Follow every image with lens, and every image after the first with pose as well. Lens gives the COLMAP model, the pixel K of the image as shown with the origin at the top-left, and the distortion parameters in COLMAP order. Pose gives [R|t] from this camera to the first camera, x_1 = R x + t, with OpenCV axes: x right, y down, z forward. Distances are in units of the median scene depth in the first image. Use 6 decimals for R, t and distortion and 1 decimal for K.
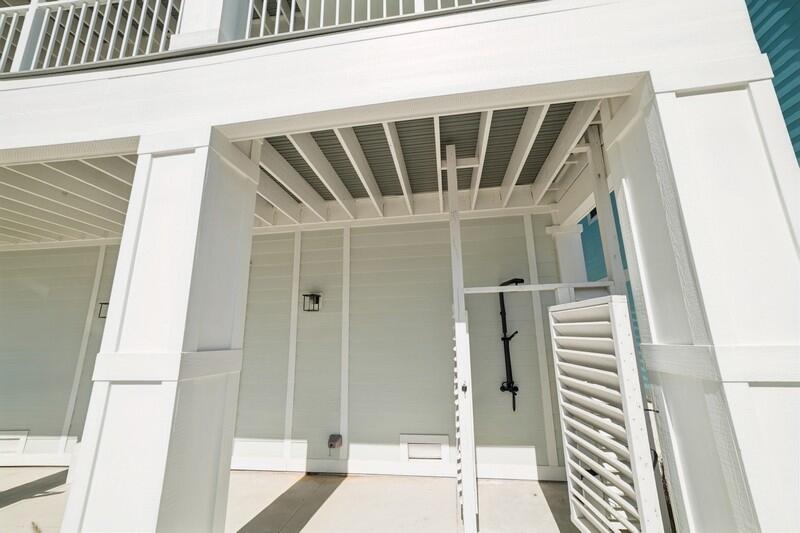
lens RADIAL K [[323.3, 0, 404.9], [0, 323.3, 266.9], [0, 0, 1]] dist [0.004508, 0.000552]
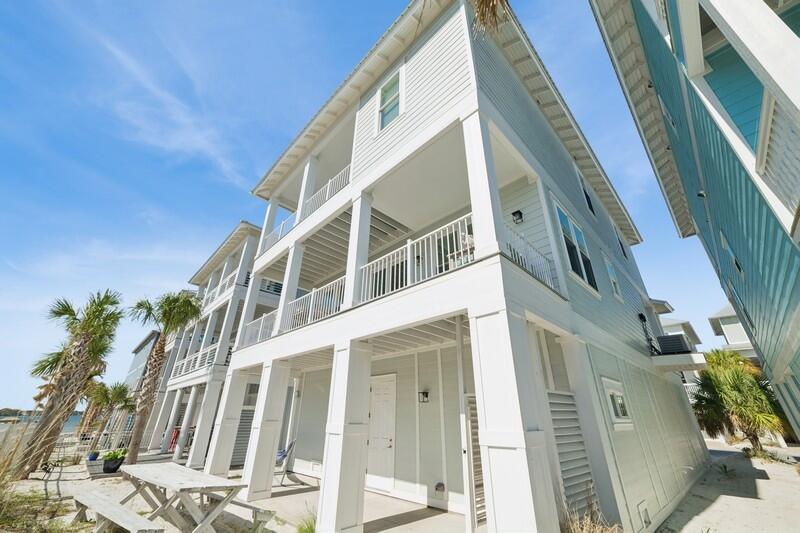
lens RADIAL K [[323.3, 0, 399.3], [0, 323.3, 261.9], [0, 0, 1]] dist [0.004508, 0.000552]
pose [[0.799645, -0.239752, -0.550533, 0.811077], [0.107886, 0.959277, -0.261053, -0.159575], [0.590701, 0.149355, 0.792947, -0.612410]]
